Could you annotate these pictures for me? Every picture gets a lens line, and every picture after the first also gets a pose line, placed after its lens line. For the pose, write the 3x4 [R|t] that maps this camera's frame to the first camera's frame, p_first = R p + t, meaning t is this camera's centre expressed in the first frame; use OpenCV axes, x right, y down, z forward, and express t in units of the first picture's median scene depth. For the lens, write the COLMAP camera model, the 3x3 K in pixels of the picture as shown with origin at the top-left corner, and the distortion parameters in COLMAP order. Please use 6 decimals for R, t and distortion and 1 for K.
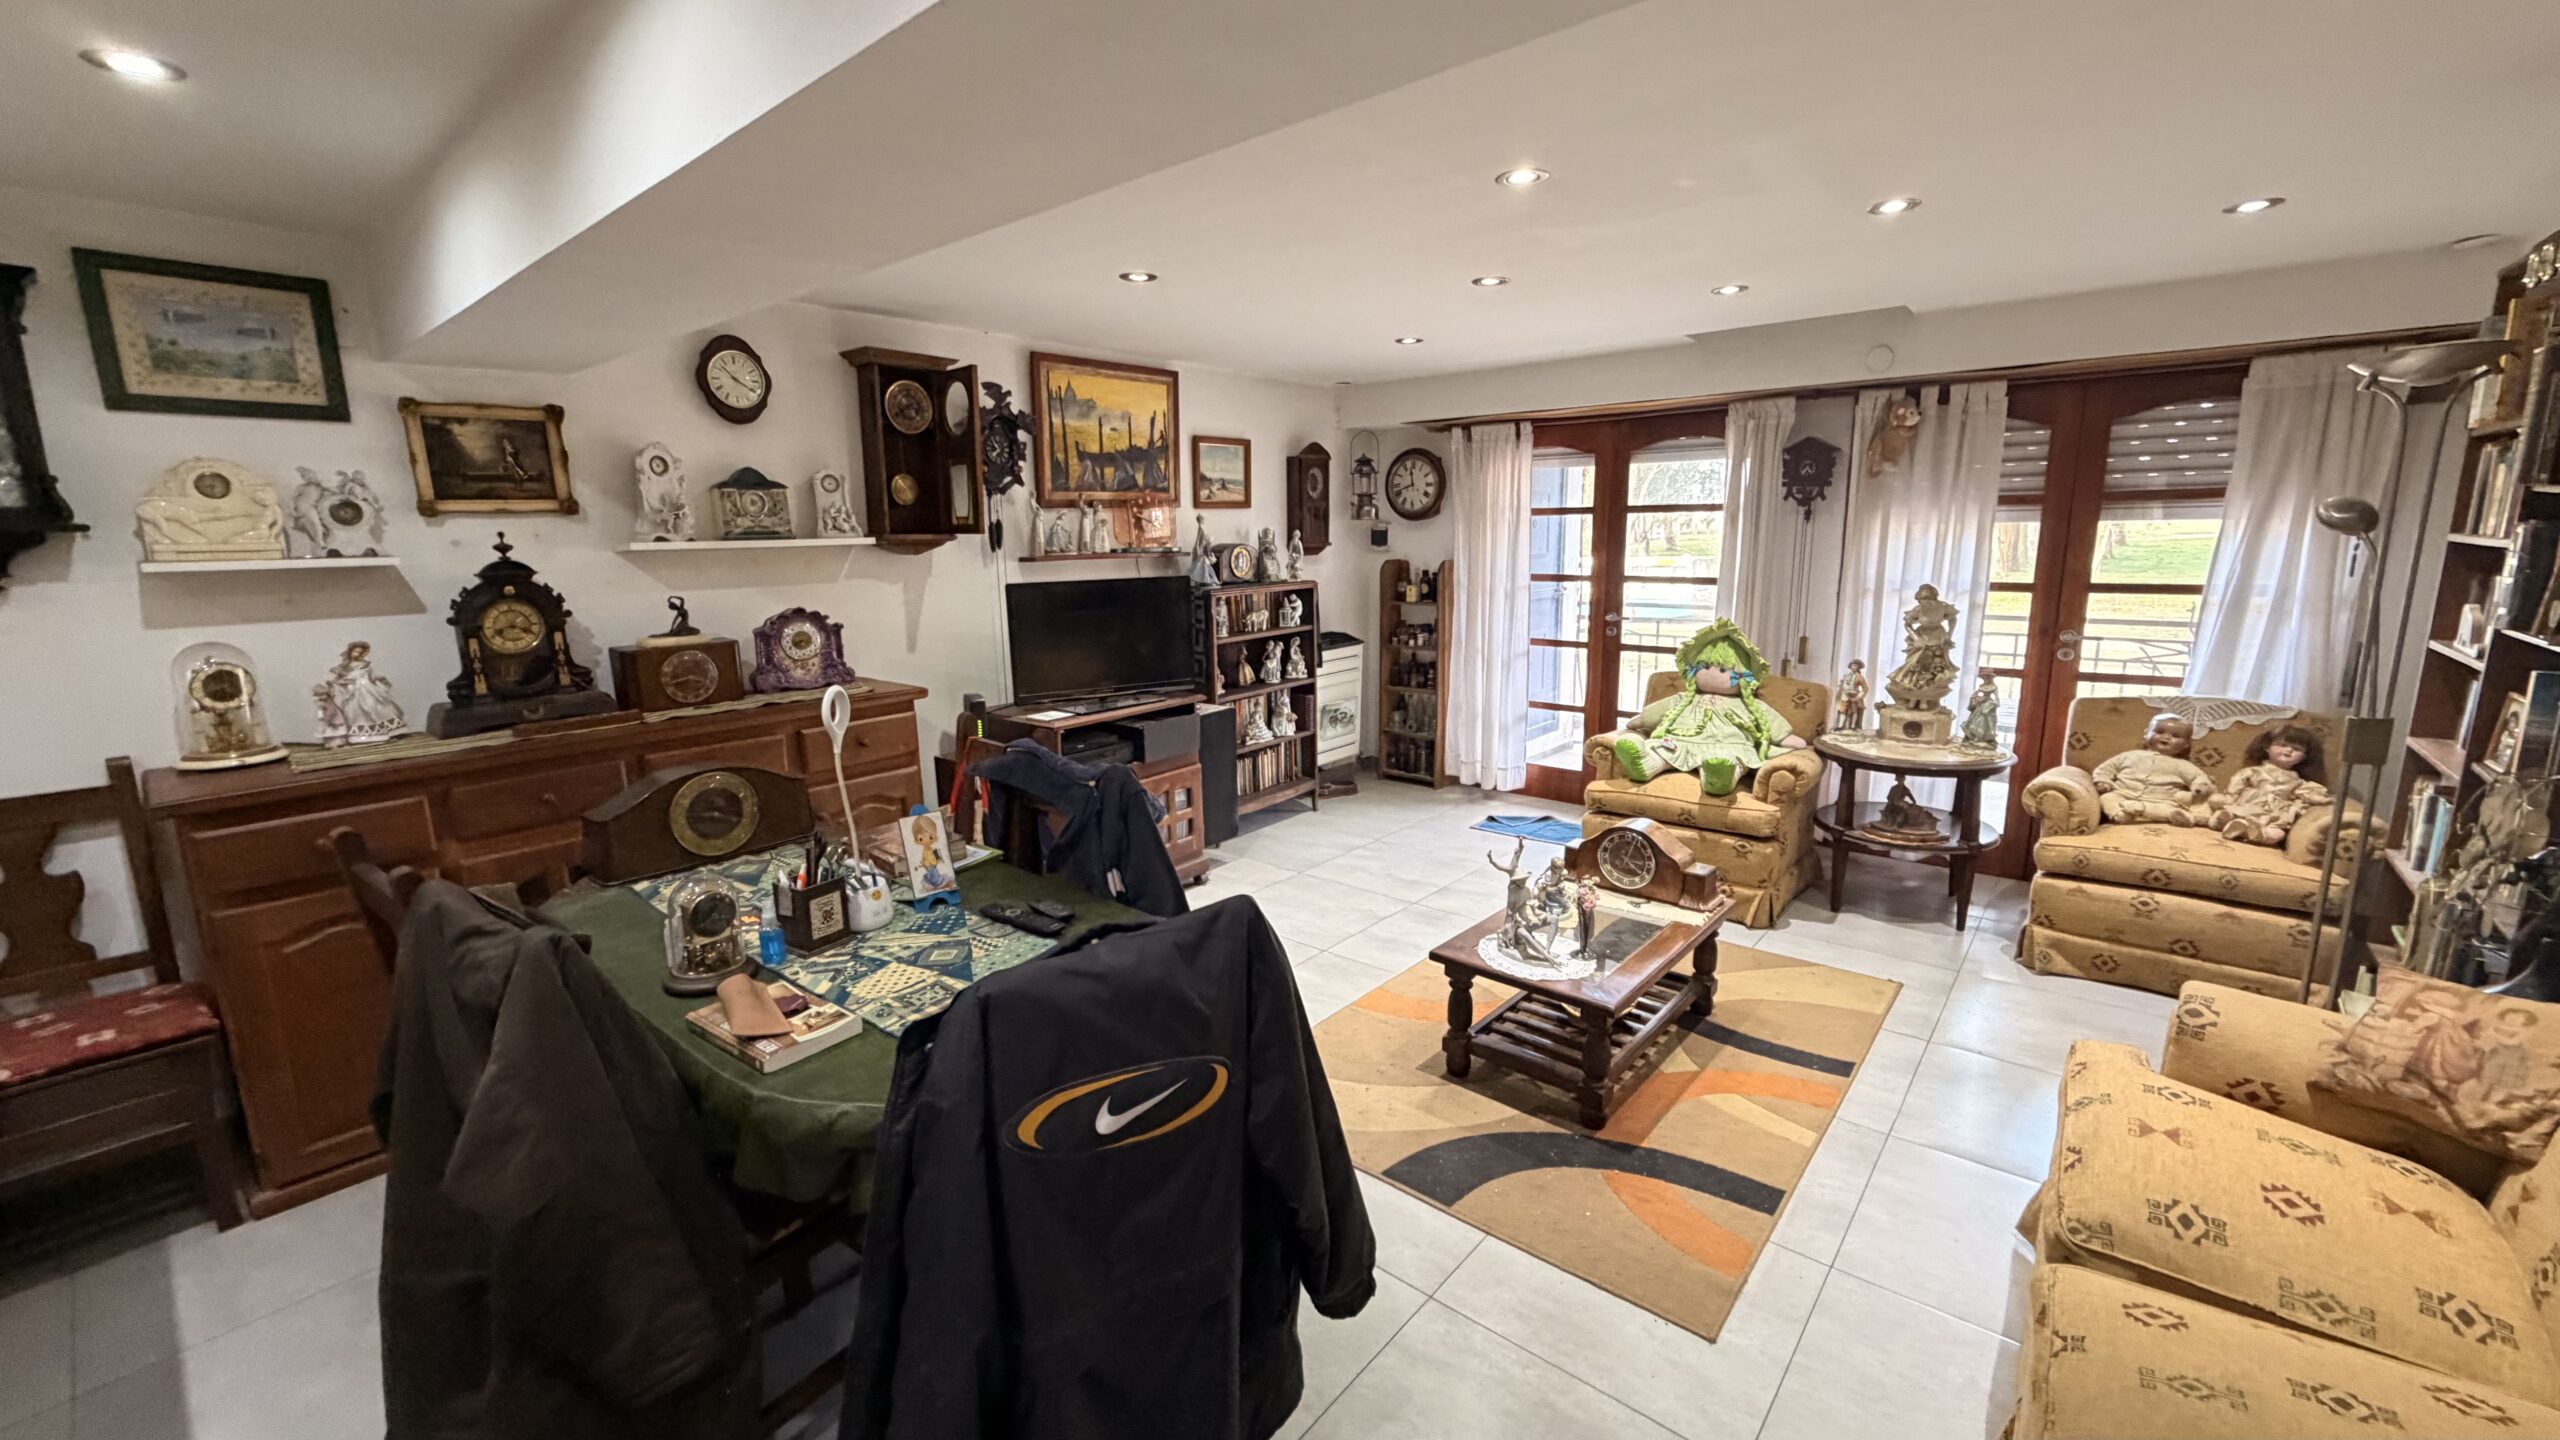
lens RADIAL K [[1014.4, 0, 1275.9], [0, 1014.4, 719.1], [0, 0, 1]] dist [-0.002166, 0.000248]
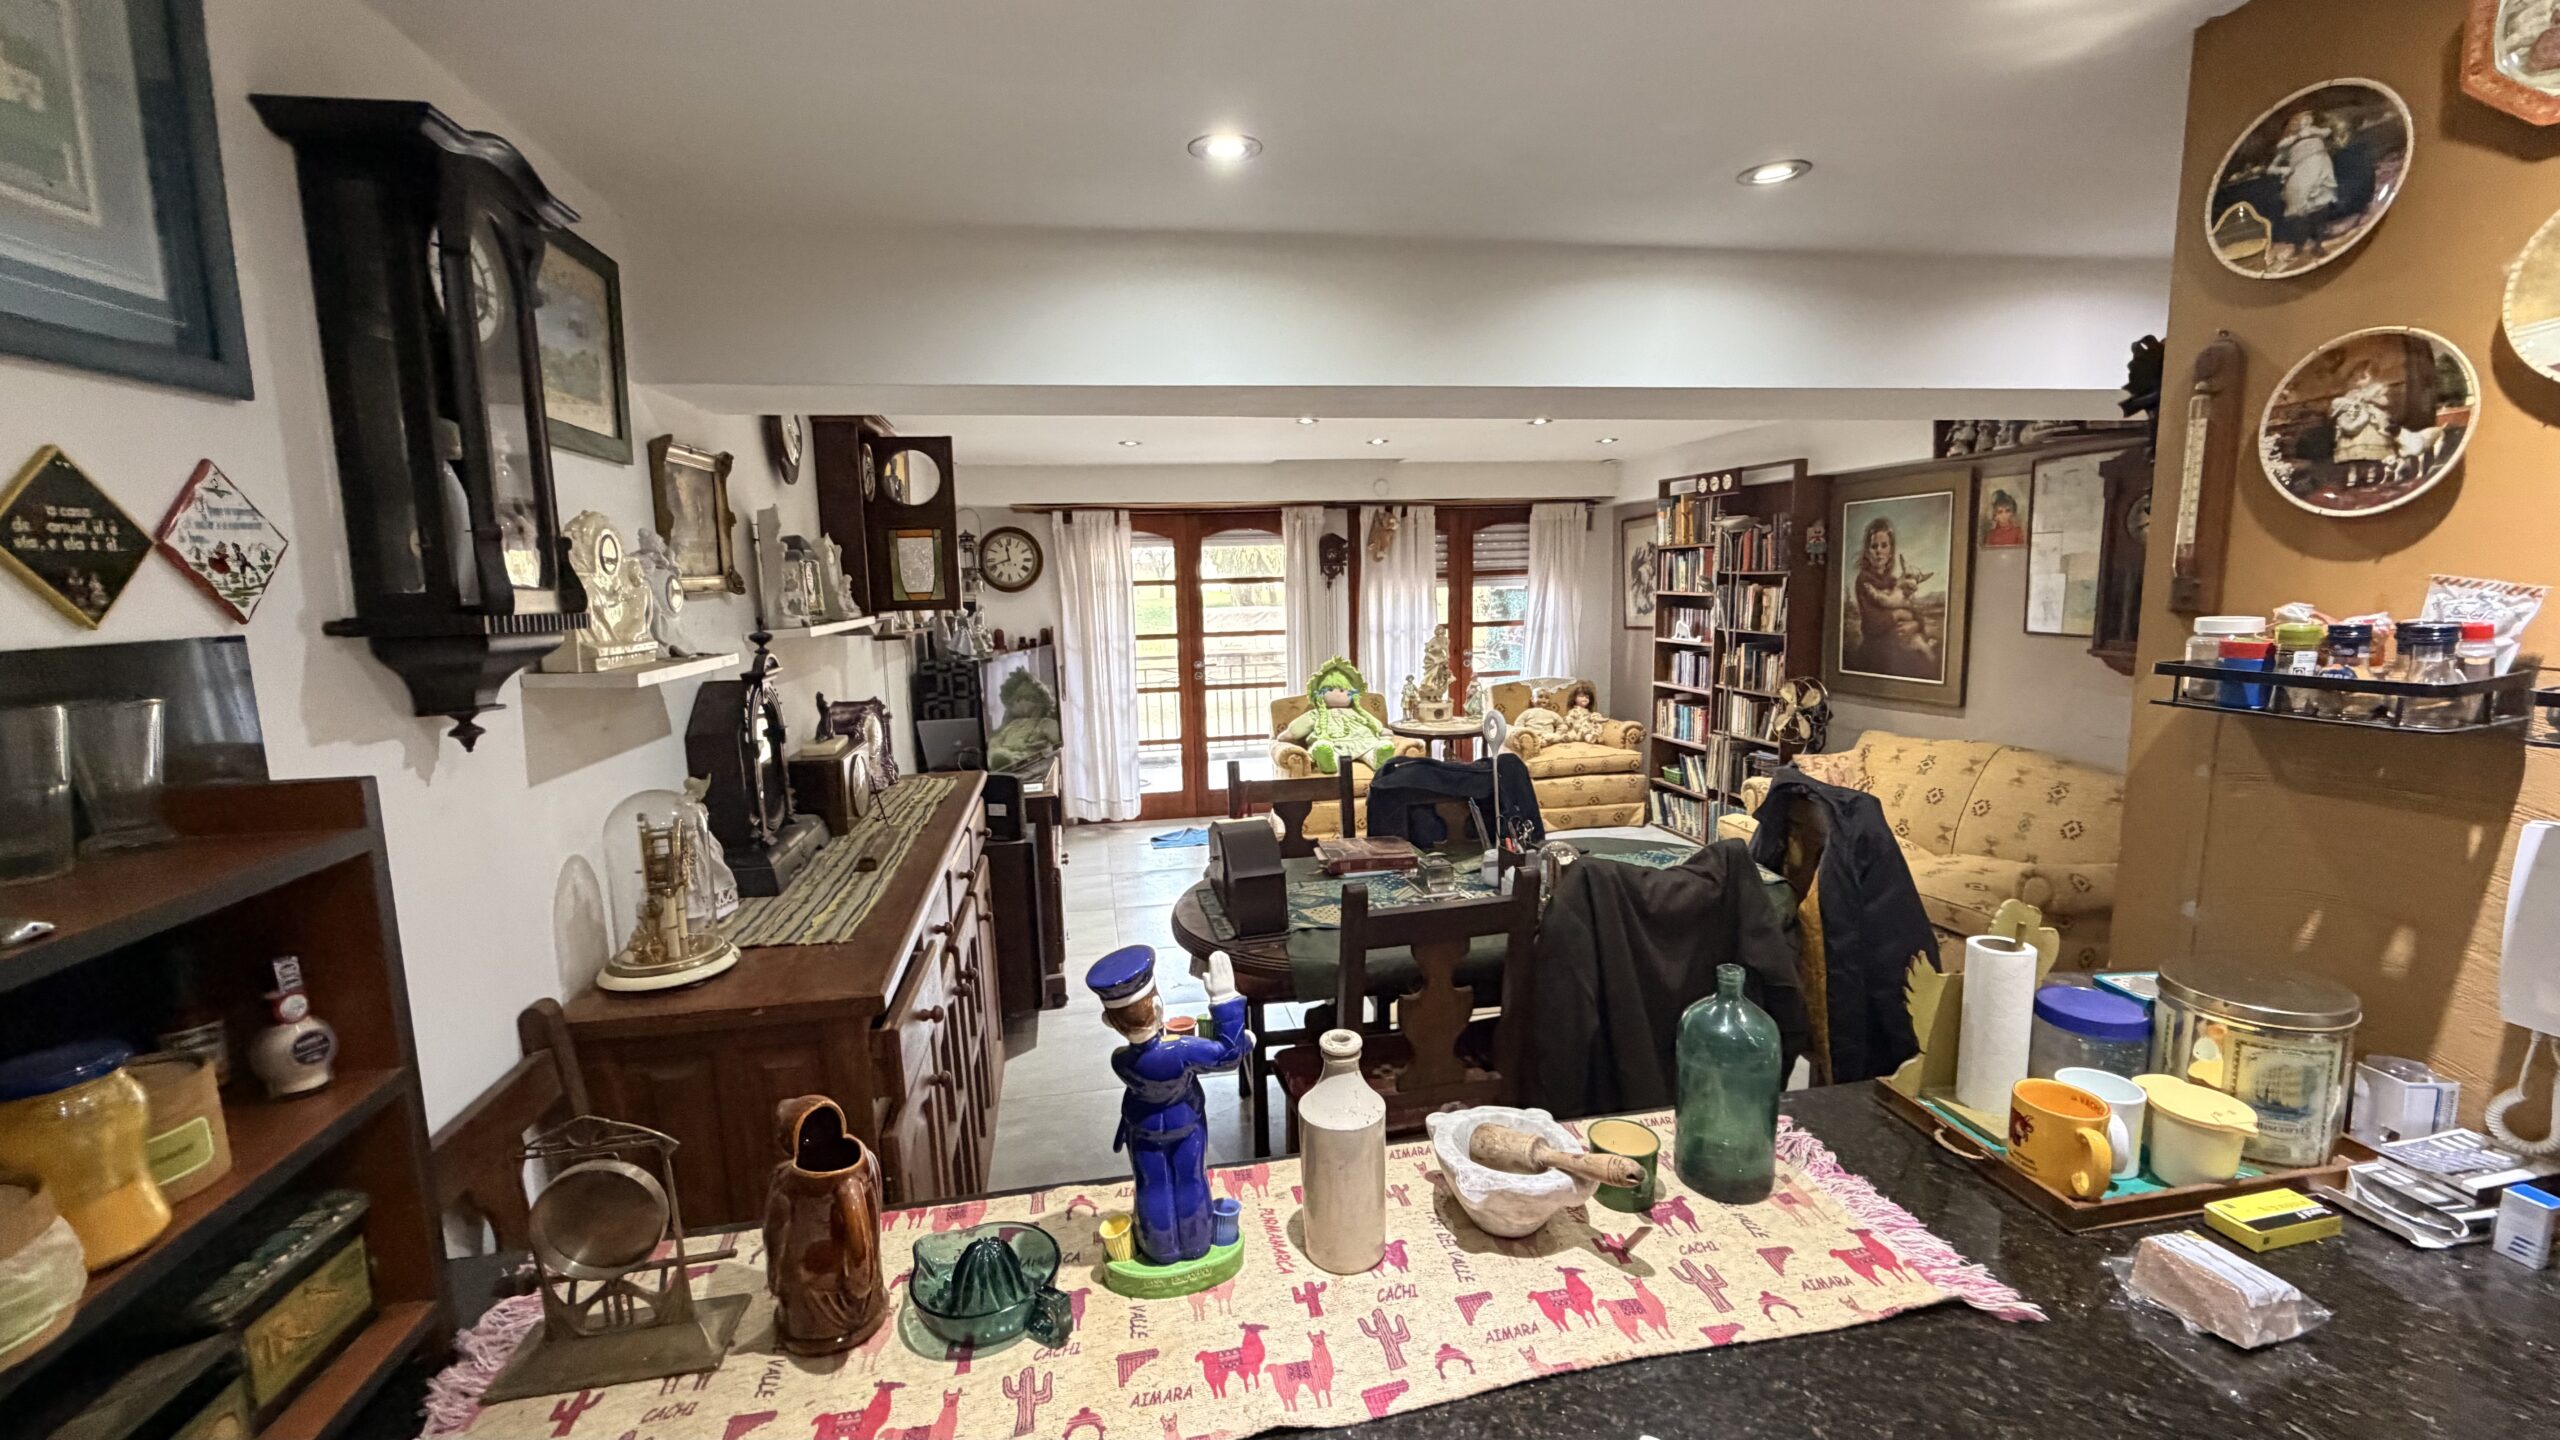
lens RADIAL K [[1014.4, 0, 1280.2], [0, 1014.4, 709.0], [0, 0, 1]] dist [-0.002166, 0.000248]
pose [[0.621646, -0.101833, 0.776651, -0.711069], [0.161451, 0.986881, 0.000170, -0.034974], [-0.766479, 0.125286, 0.629932, 0.148606]]
